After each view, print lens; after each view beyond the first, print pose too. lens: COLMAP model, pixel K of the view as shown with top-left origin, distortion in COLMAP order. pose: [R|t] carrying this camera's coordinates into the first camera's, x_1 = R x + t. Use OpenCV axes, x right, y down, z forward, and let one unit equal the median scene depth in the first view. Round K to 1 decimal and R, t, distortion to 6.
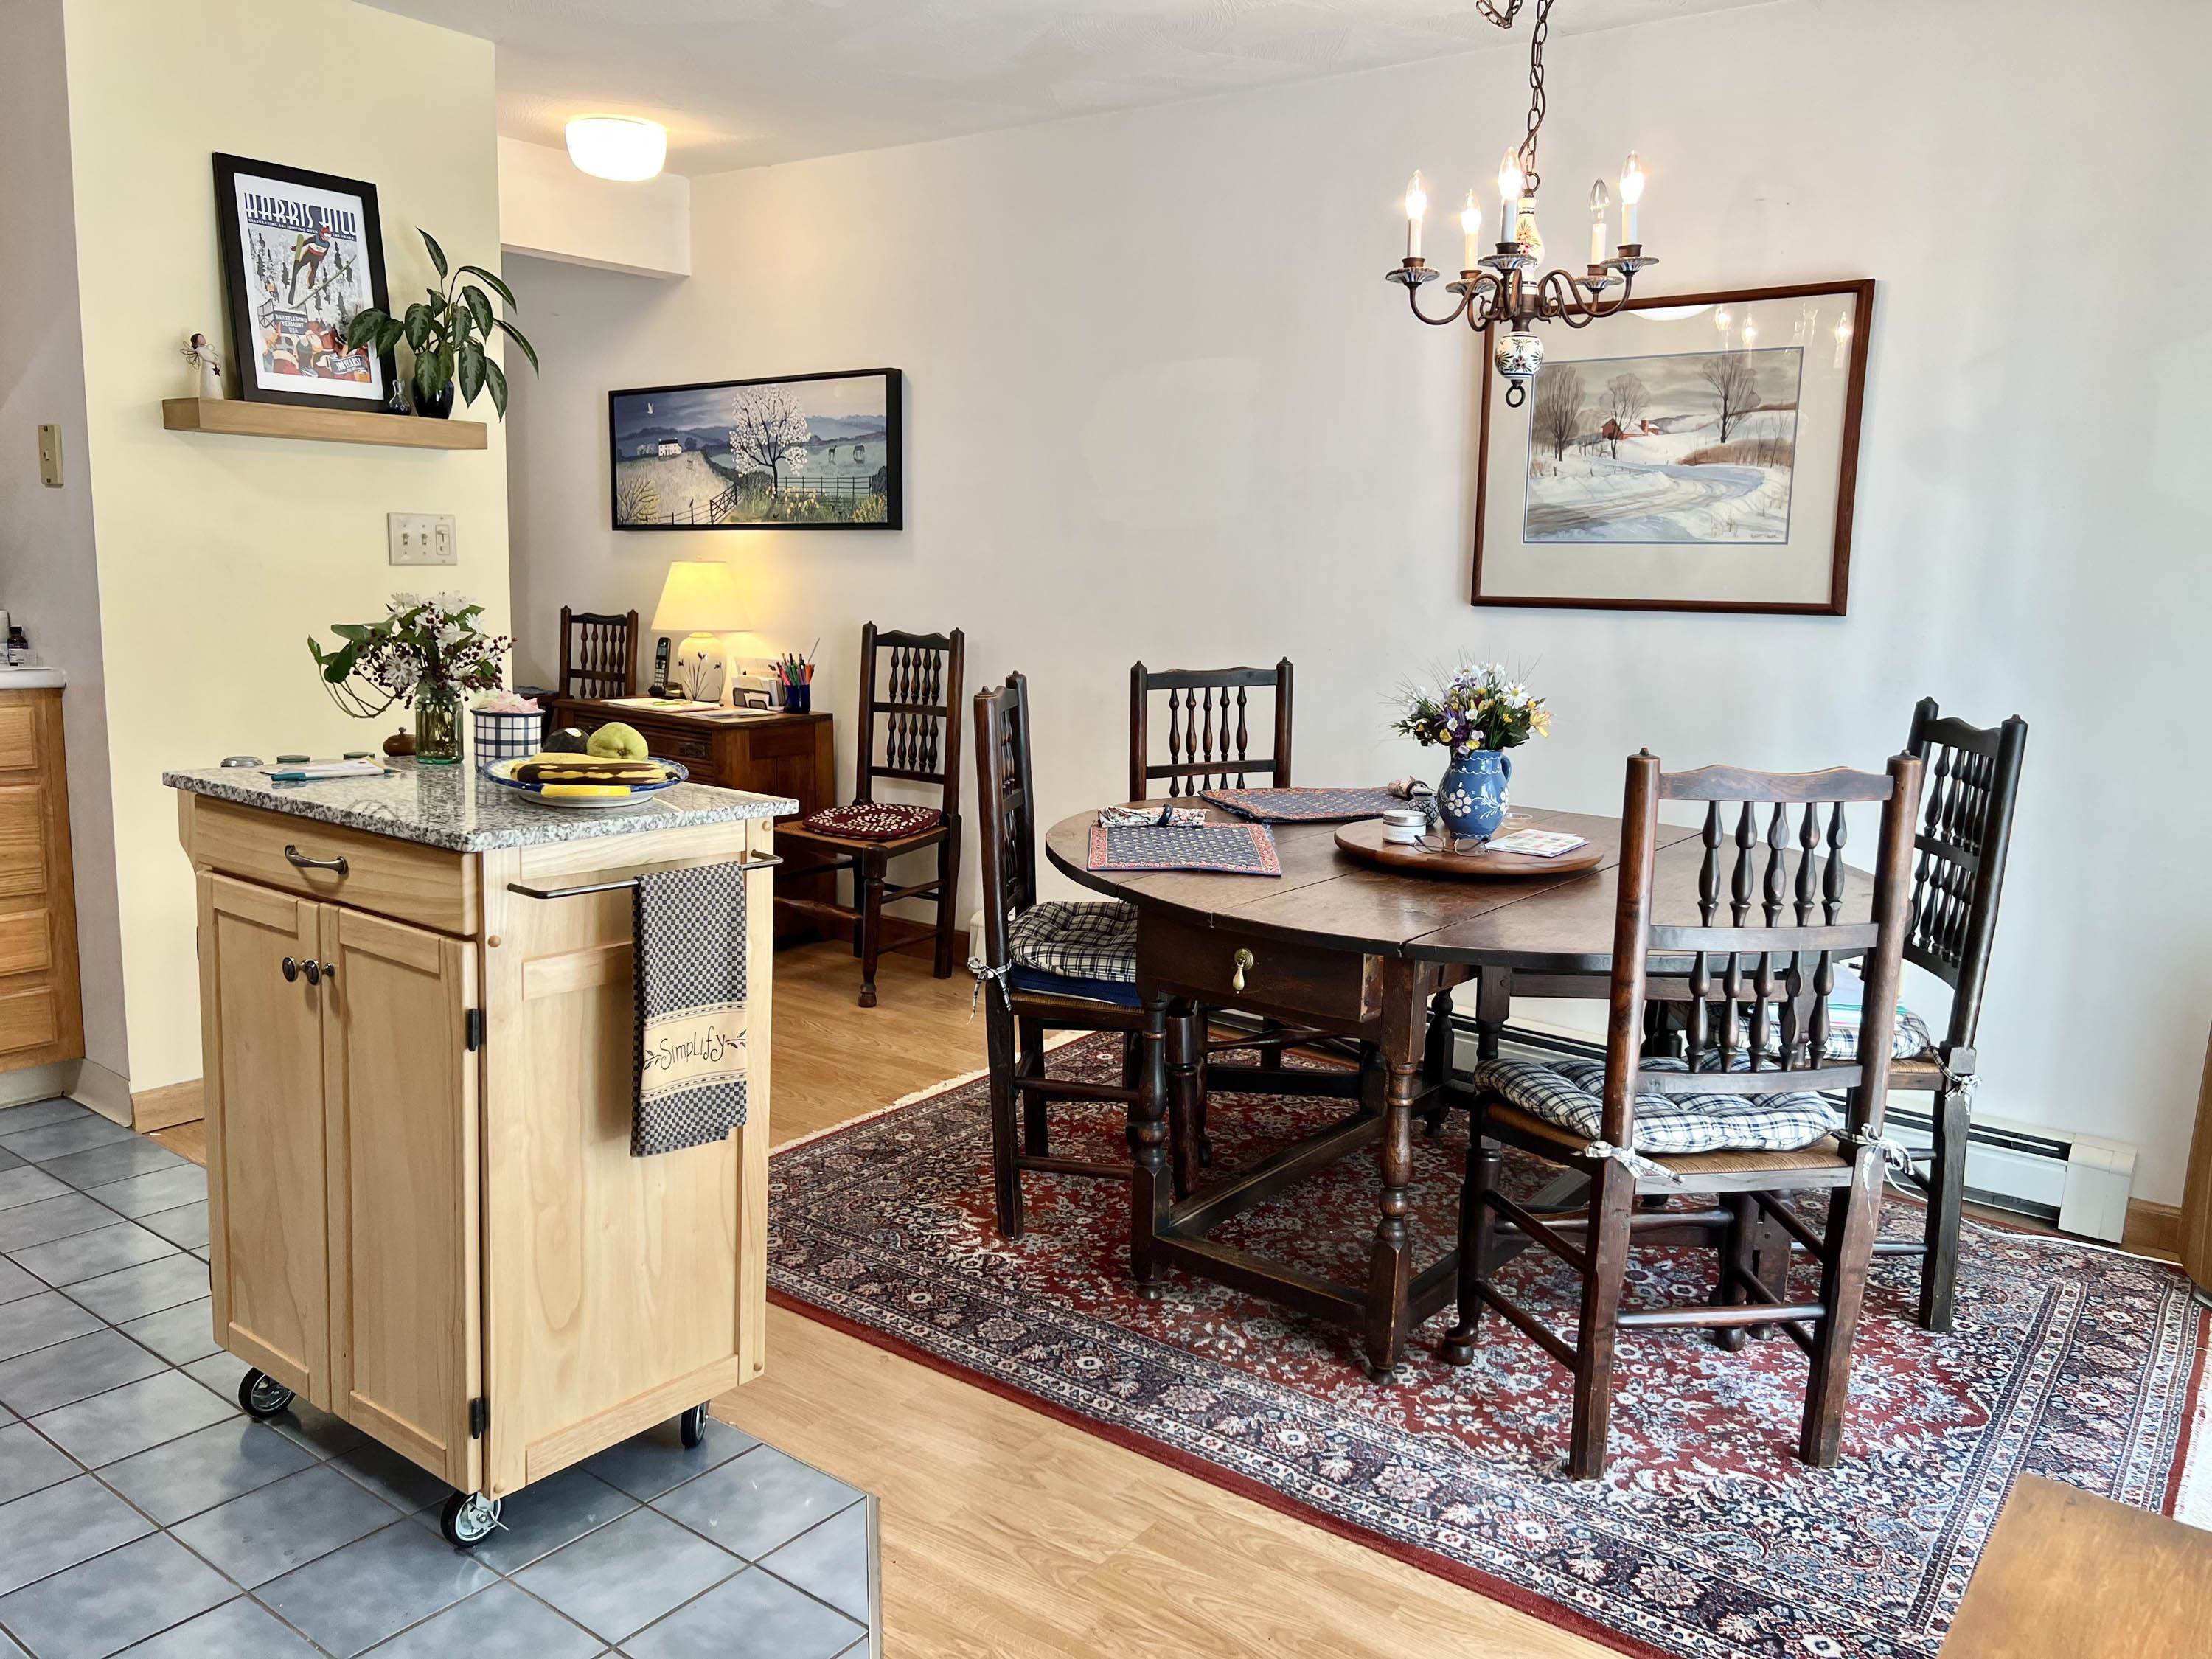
lens RADIAL K [[1667.7, 0, 1122.3], [0, 1667.7, 829.2], [0, 0, 1]] dist [0.053180, -0.060396]
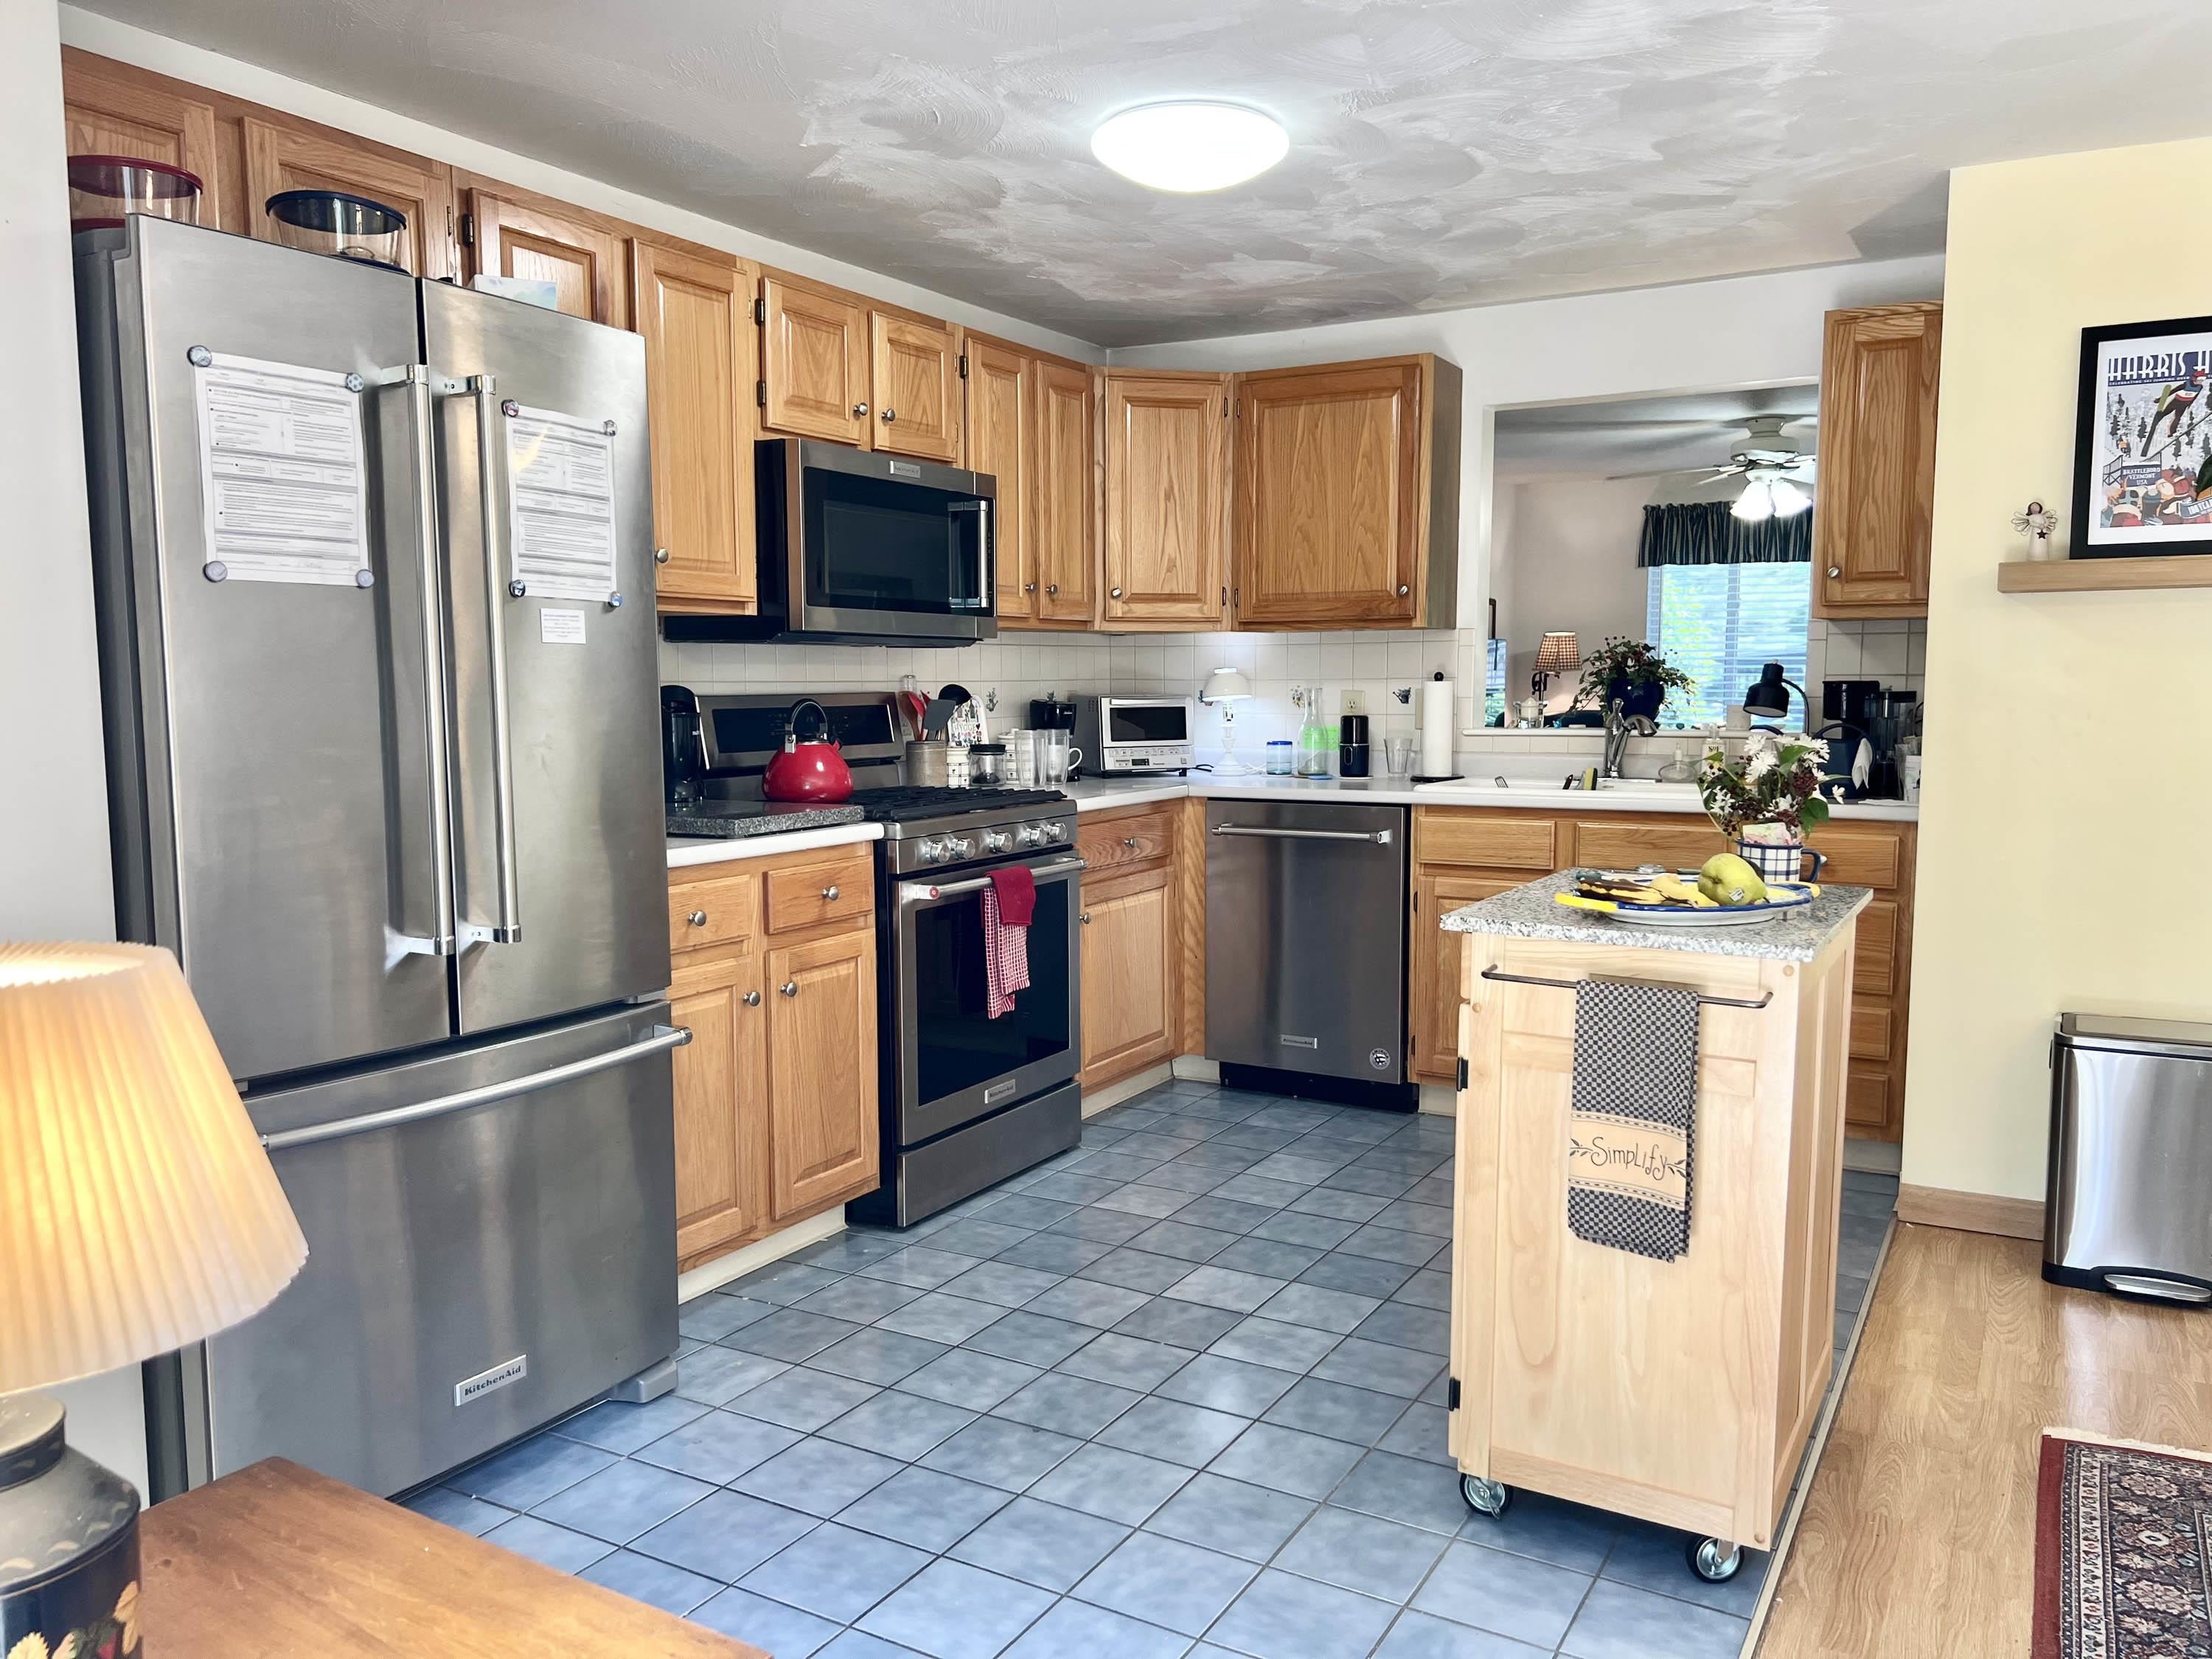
lens RADIAL K [[1667.7, 0, 1124.2], [0, 1667.7, 853.0], [0, 0, 1]] dist [0.053180, -0.060396]
pose [[0.114918, 0.069035, -0.990973, 0.472887], [-0.153024, 0.986905, 0.051006, -0.040532], [0.981518, 0.145781, 0.123978, 0.337242]]
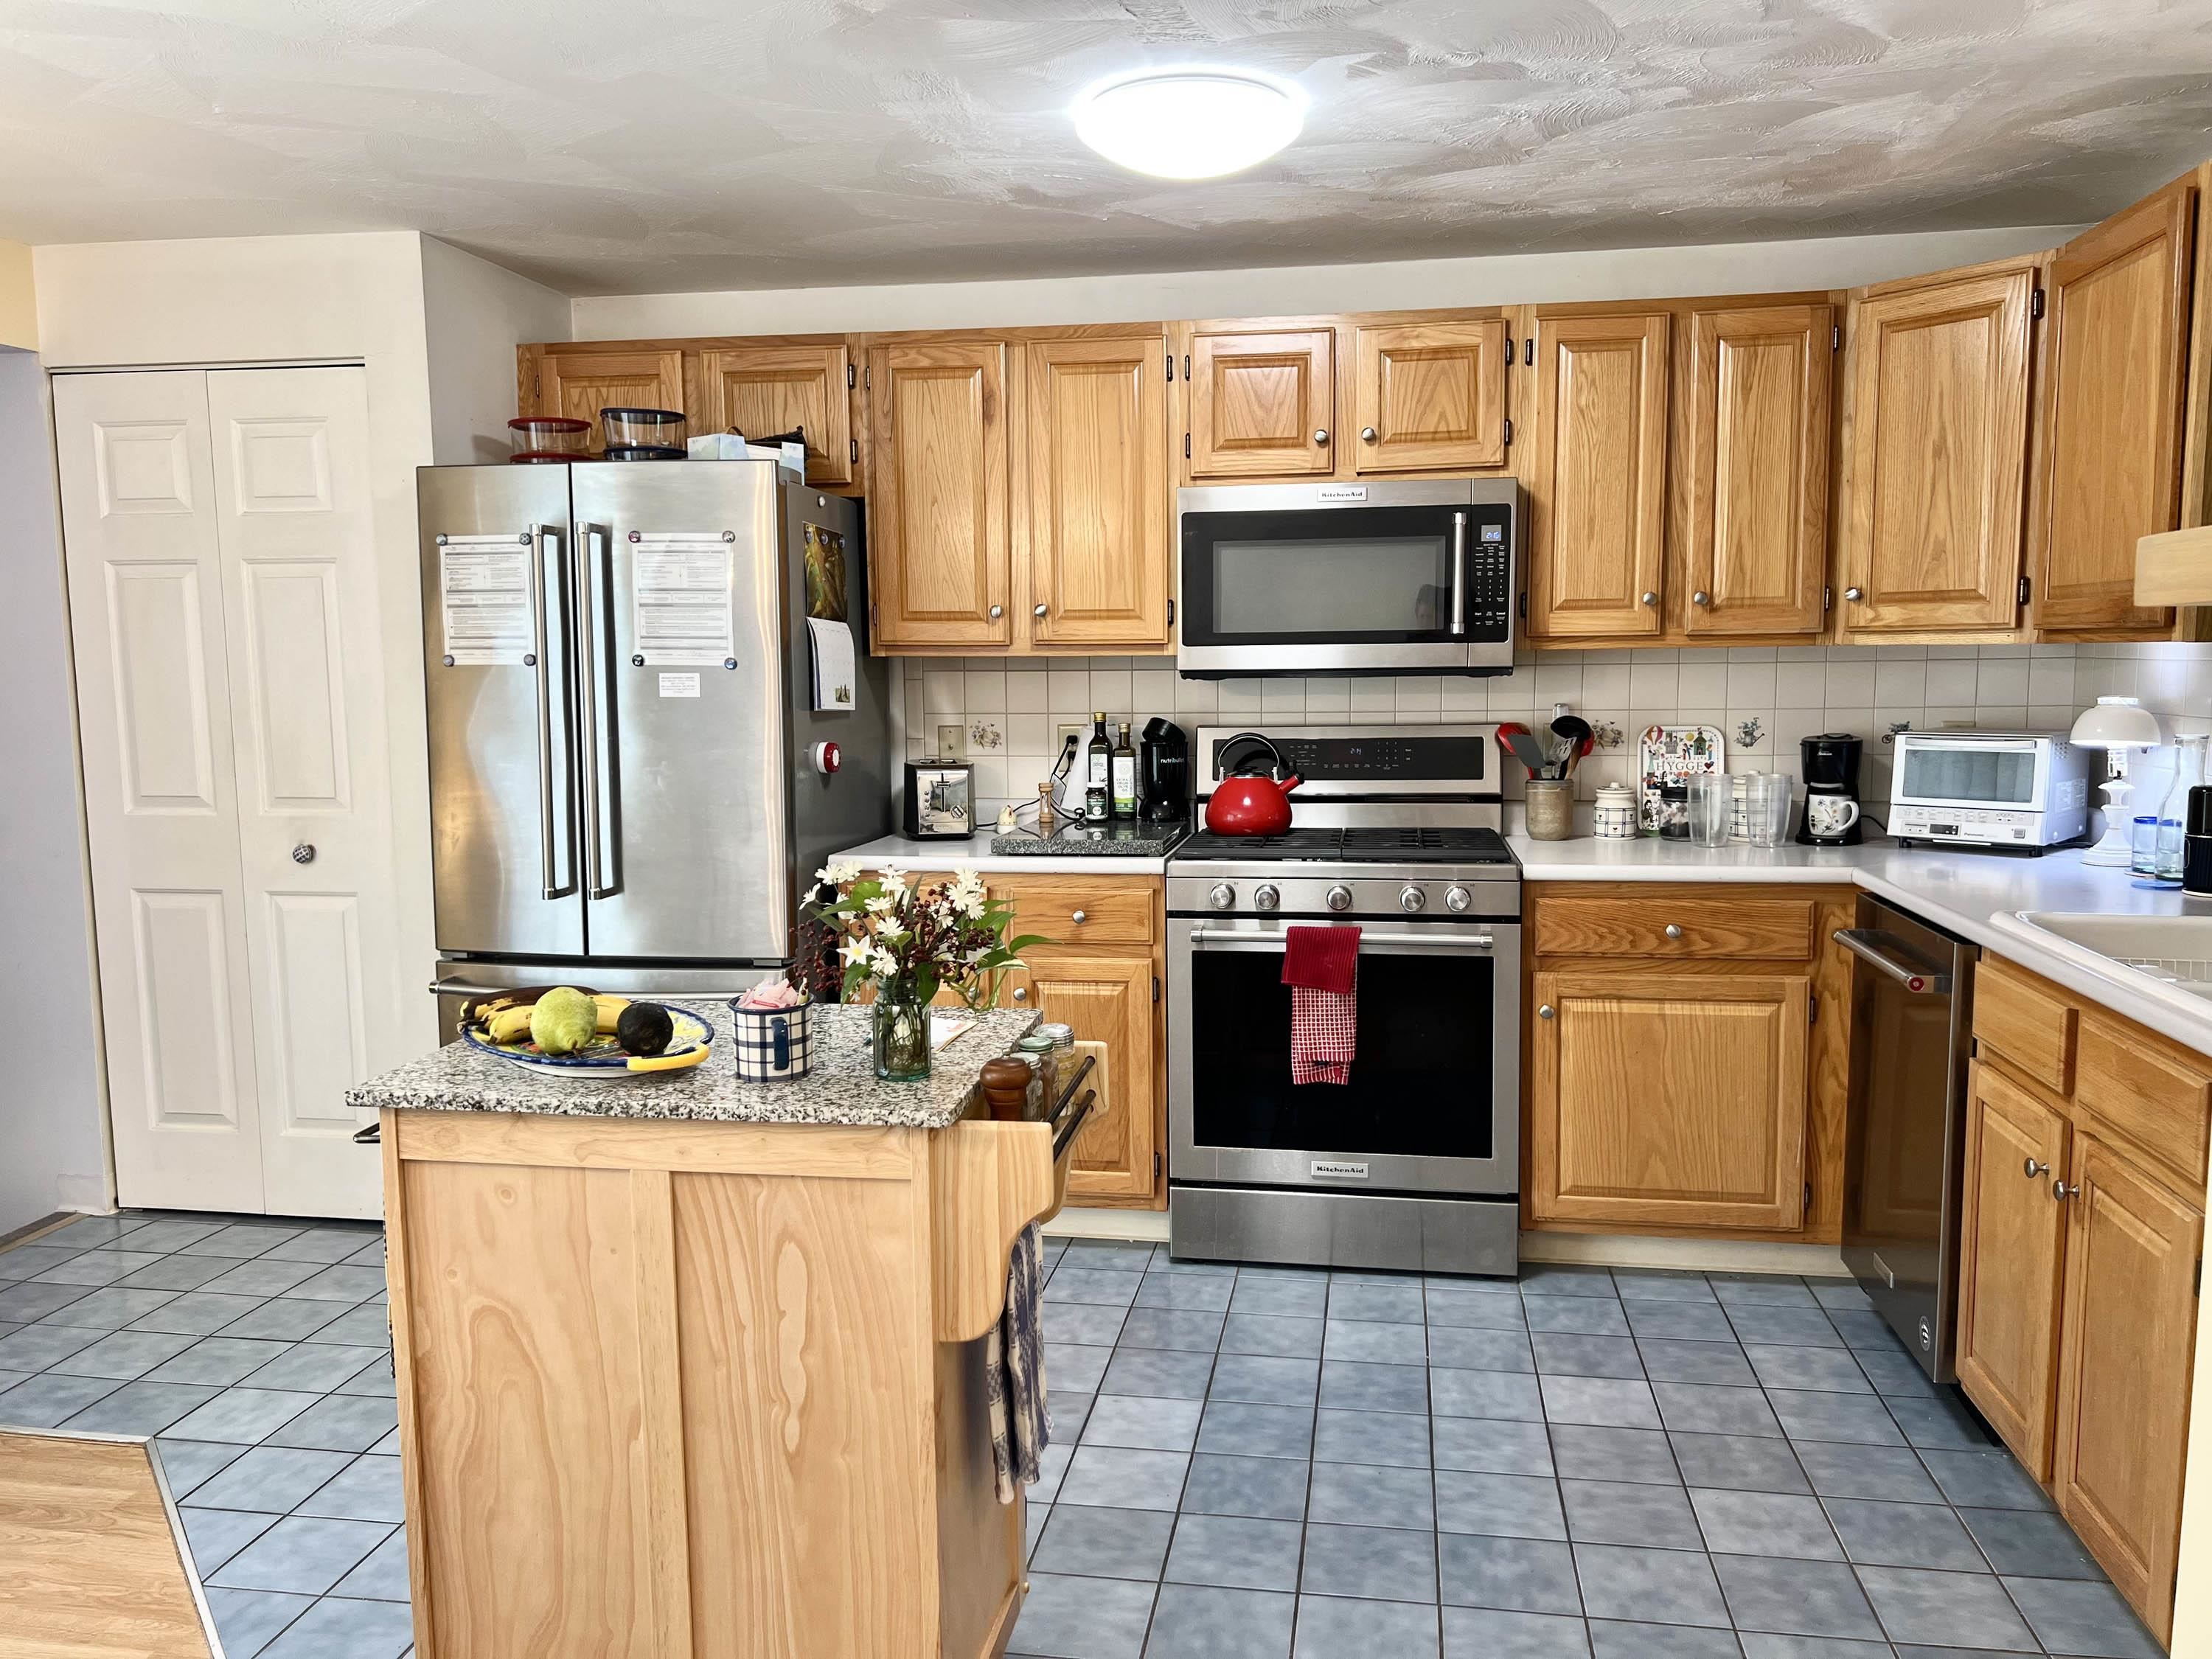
lens RADIAL K [[1667.7, 0, 1104.4], [0, 1667.7, 828.6], [0, 0, 1]] dist [0.053180, -0.060396]
pose [[-0.894036, 0.018556, -0.447611, -0.105892], [-0.094244, 0.968993, 0.228409, -0.253741], [0.437970, 0.246391, -0.864566, 1.271754]]
